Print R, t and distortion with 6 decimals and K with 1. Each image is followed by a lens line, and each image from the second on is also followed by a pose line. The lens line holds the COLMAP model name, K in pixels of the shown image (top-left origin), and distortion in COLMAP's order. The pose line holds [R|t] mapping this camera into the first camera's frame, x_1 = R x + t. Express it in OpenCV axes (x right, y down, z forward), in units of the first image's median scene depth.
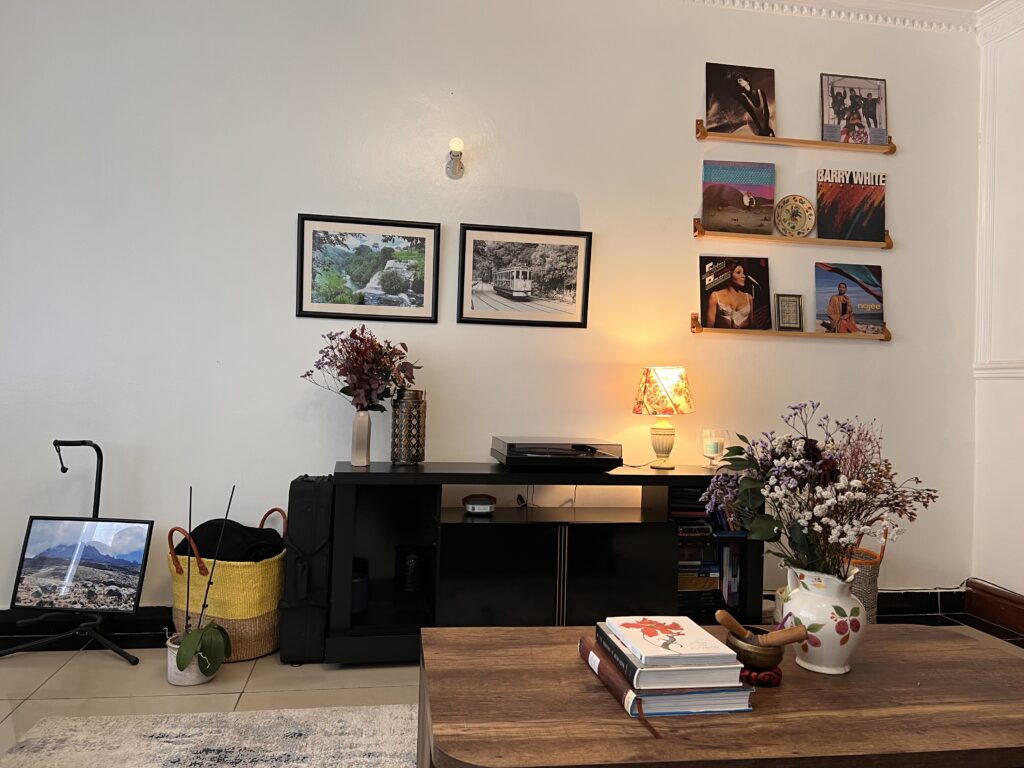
lens RADIAL K [[768.9, 0, 509.8], [0, 768.9, 391.5], [0, 0, 1]] dist [0.052520, -0.062172]
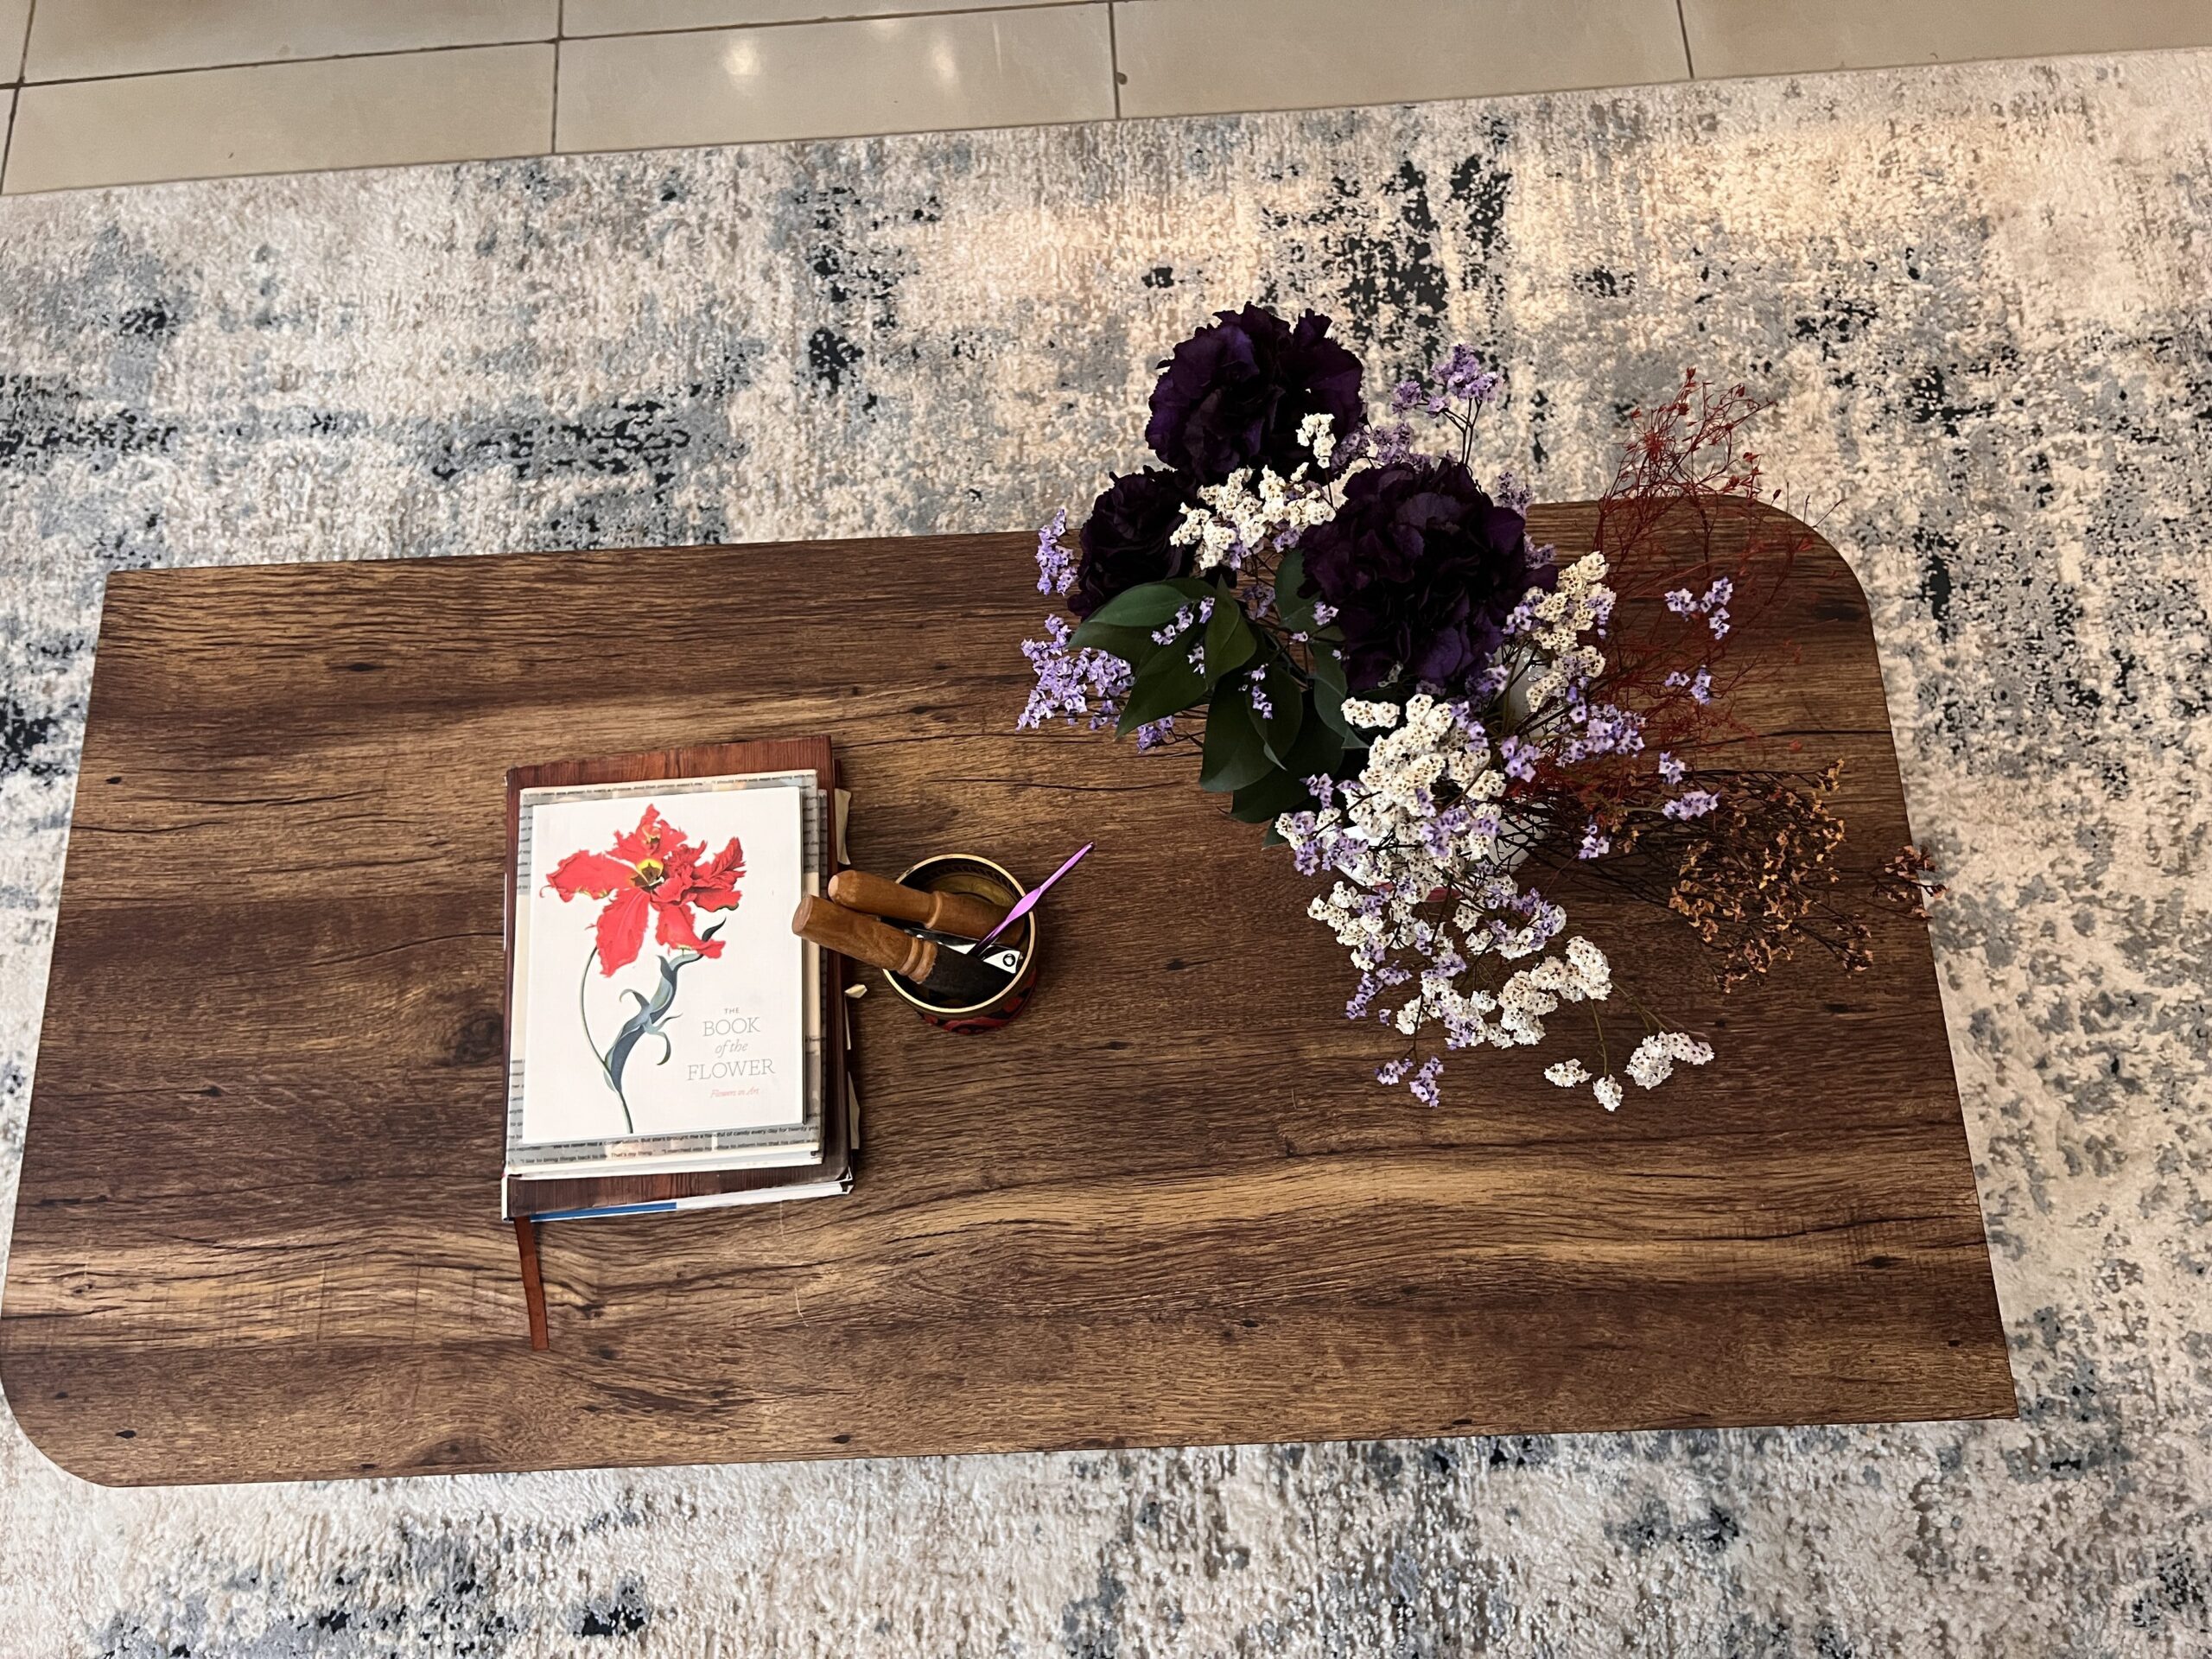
lens RADIAL K [[1660.8, 0, 1122.9], [0, 1660.8, 839.2], [0, 0, 1]] dist [0.052520, -0.062172]
pose [[0.991779, 0.086966, -0.093866, 0.470889], [0.064278, 0.295698, 0.953116, -0.379149], [0.110644, -0.951315, 0.287678, 0.879891]]
